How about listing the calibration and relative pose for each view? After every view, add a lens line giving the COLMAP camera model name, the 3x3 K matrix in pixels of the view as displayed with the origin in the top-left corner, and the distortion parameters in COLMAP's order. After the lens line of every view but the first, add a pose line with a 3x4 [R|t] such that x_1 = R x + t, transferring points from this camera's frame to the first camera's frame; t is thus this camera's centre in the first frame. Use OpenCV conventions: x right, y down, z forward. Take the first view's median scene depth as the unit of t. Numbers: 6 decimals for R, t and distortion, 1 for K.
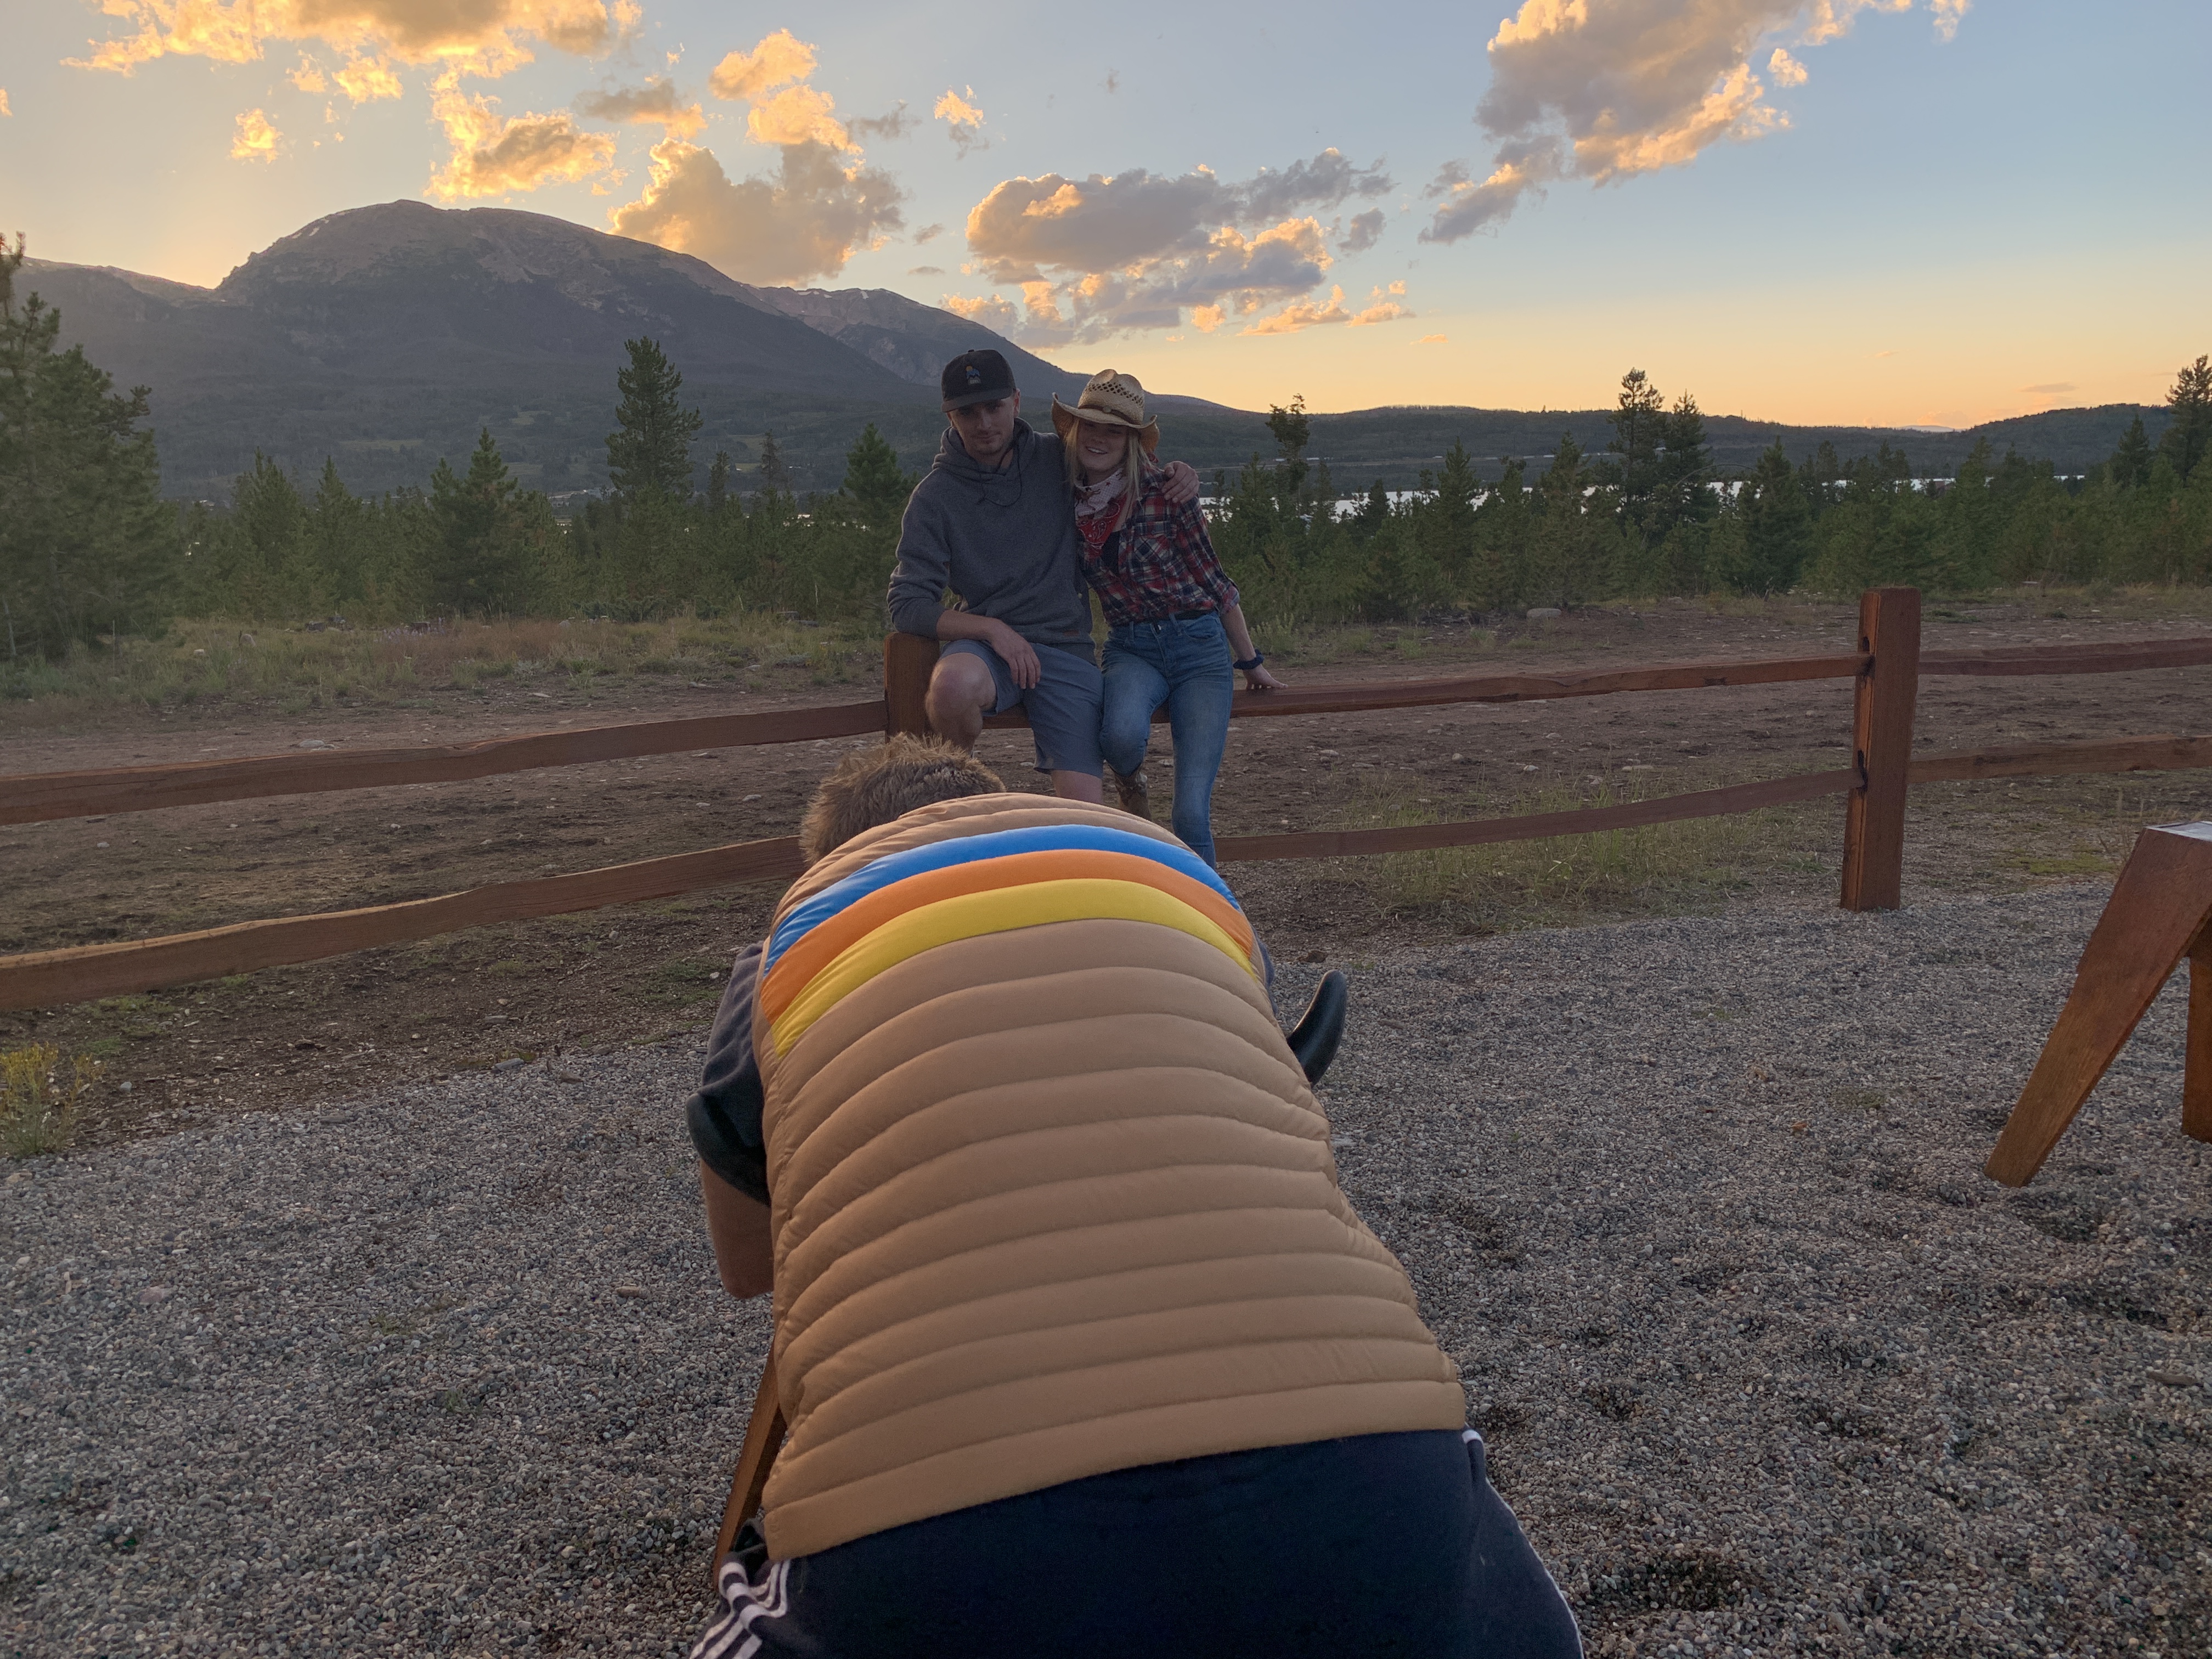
lens RADIAL K [[1691.6, 0, 1106.0], [0, 1691.6, 829.5], [0, 0, 1]] dist [0.009721, -0.031011]
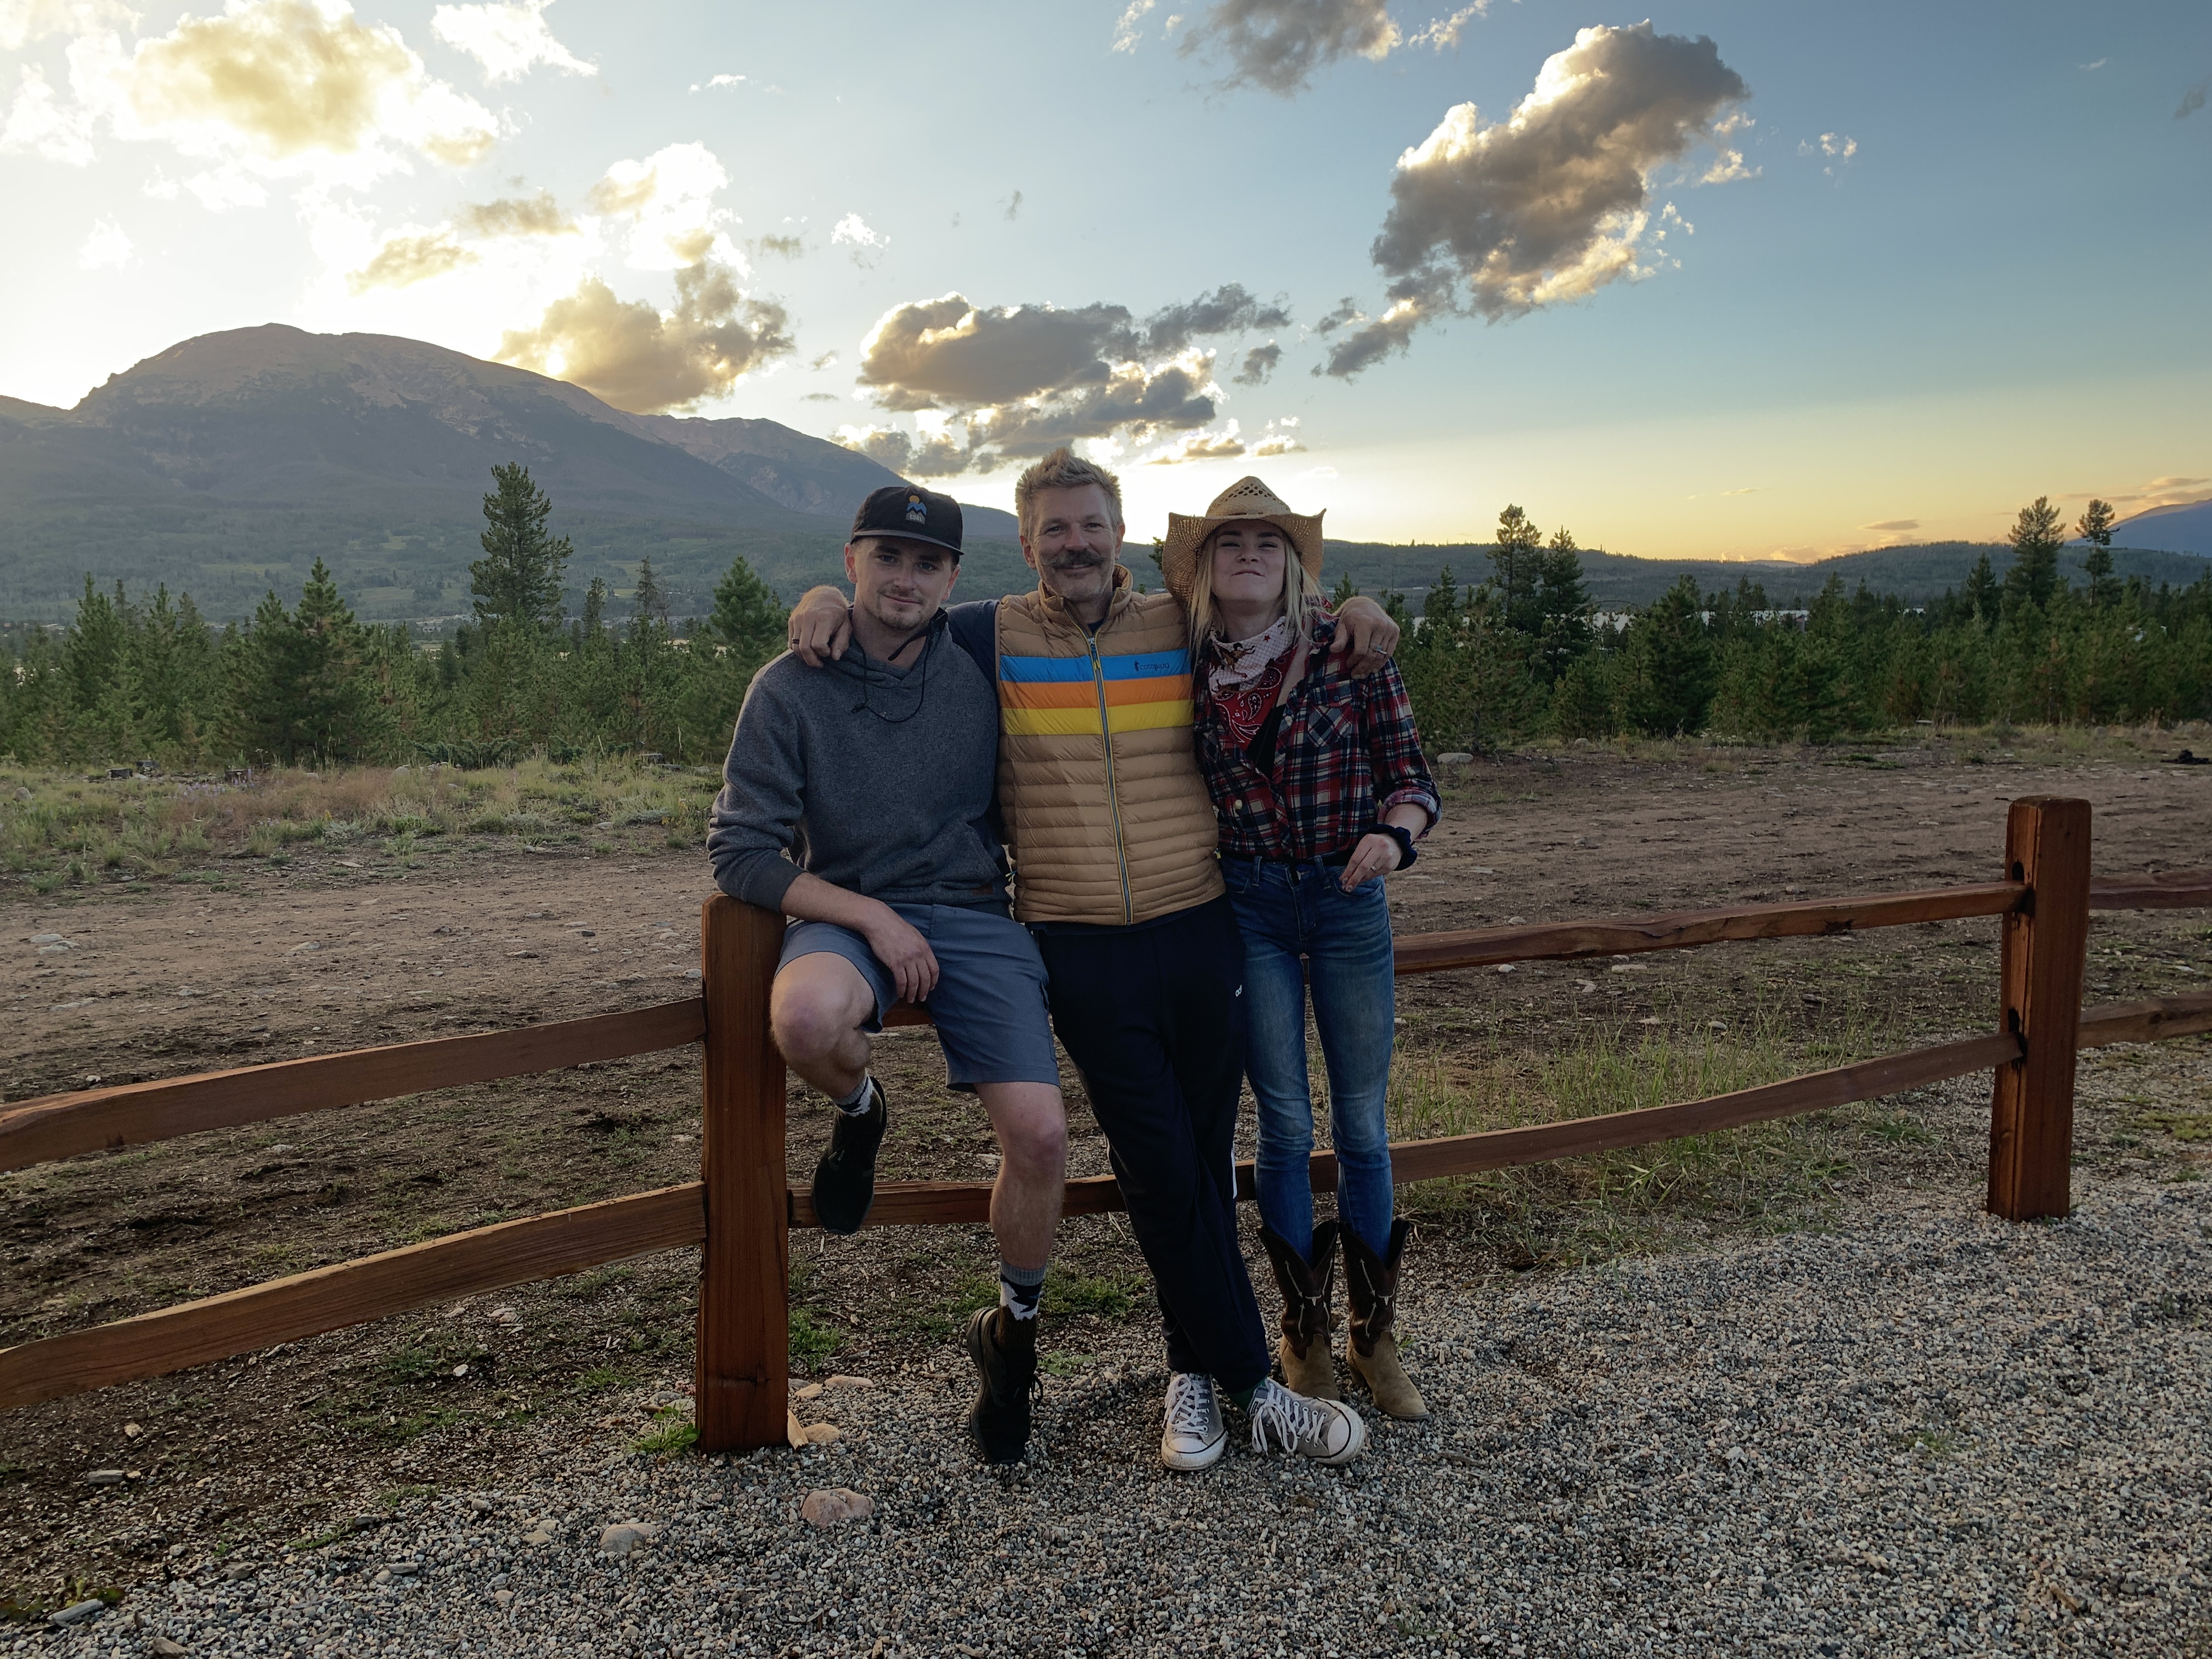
lens RADIAL K [[1687.5, 0, 1113.6], [0, 1687.5, 833.4], [0, 0, 1]] dist [-0.009791, 0.004825]
pose [[0.997224, -0.004098, 0.074345, -0.003867], [0.009314, 0.997507, -0.069944, -0.018039], [-0.073873, 0.070443, 0.994777, 0.062704]]
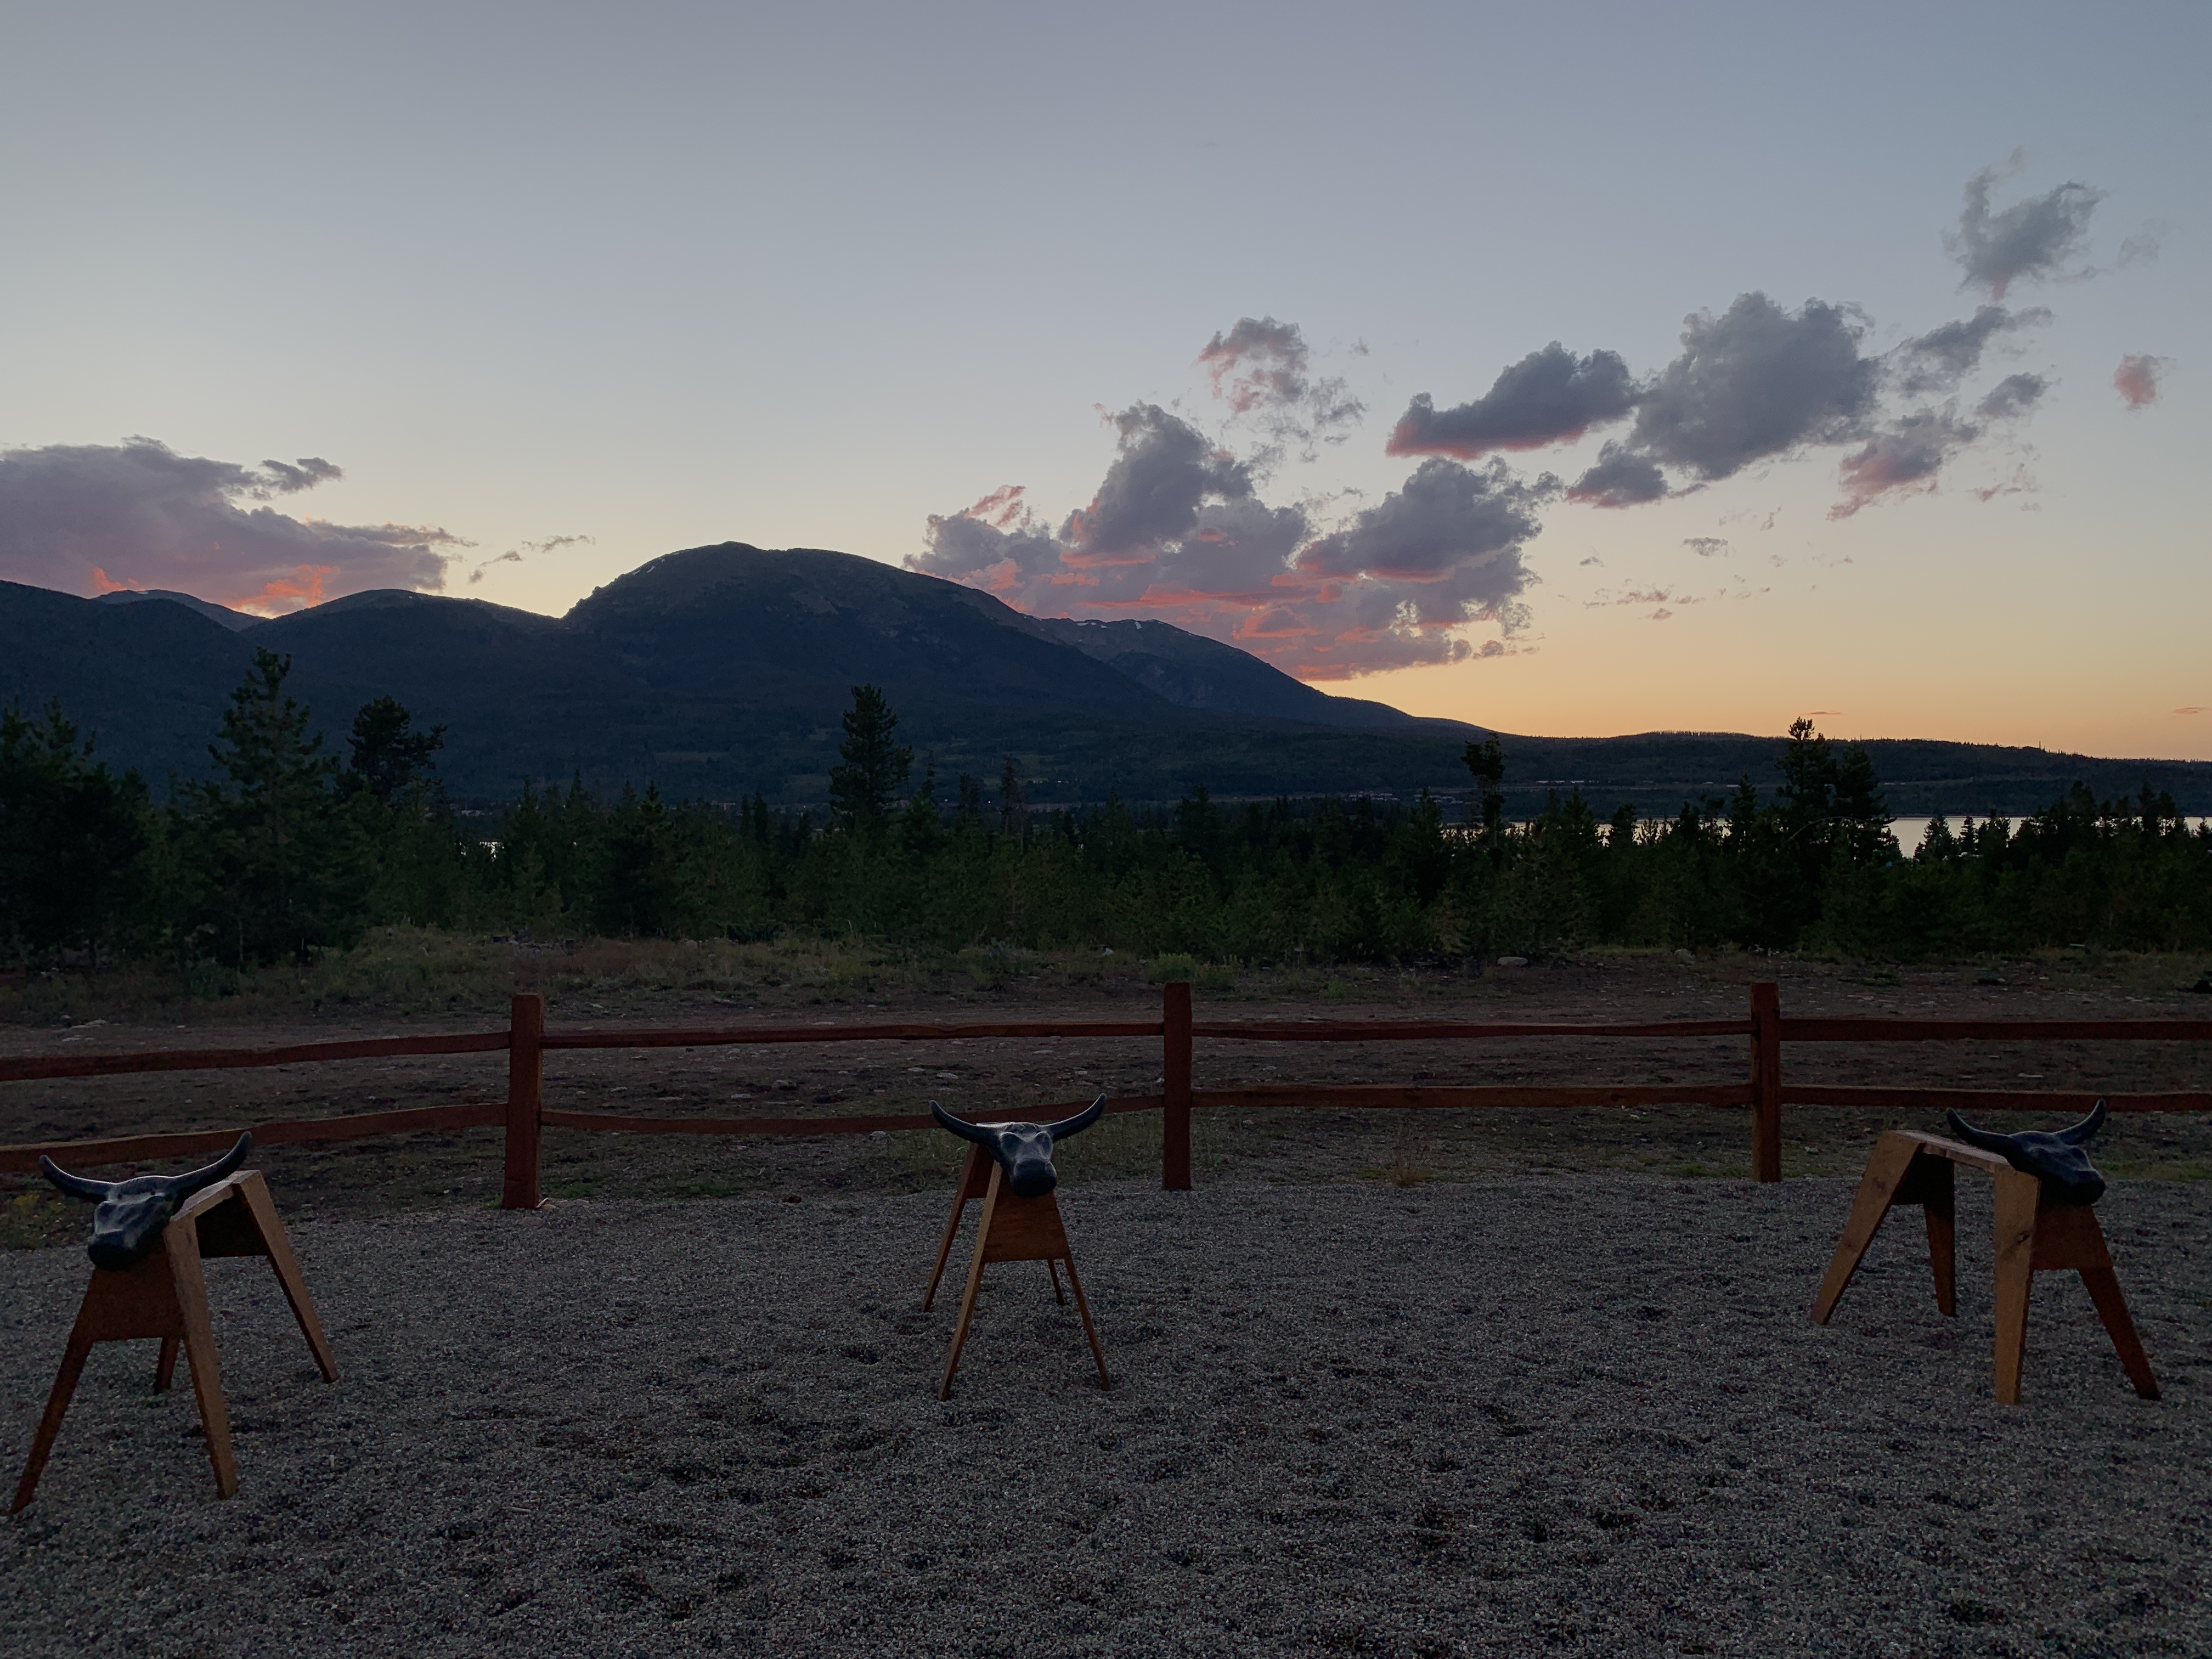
lens RADIAL K [[1702.8, 0, 1111.9], [0, 1702.8, 773.5], [0, 0, 1]] dist [0.047418, -0.001781]
pose [[0.986841, 0.015757, -0.160927, 0.154740], [-0.049788, 0.976497, -0.209701, 0.001757], [0.153840, 0.214954, 0.964431, -0.144335]]
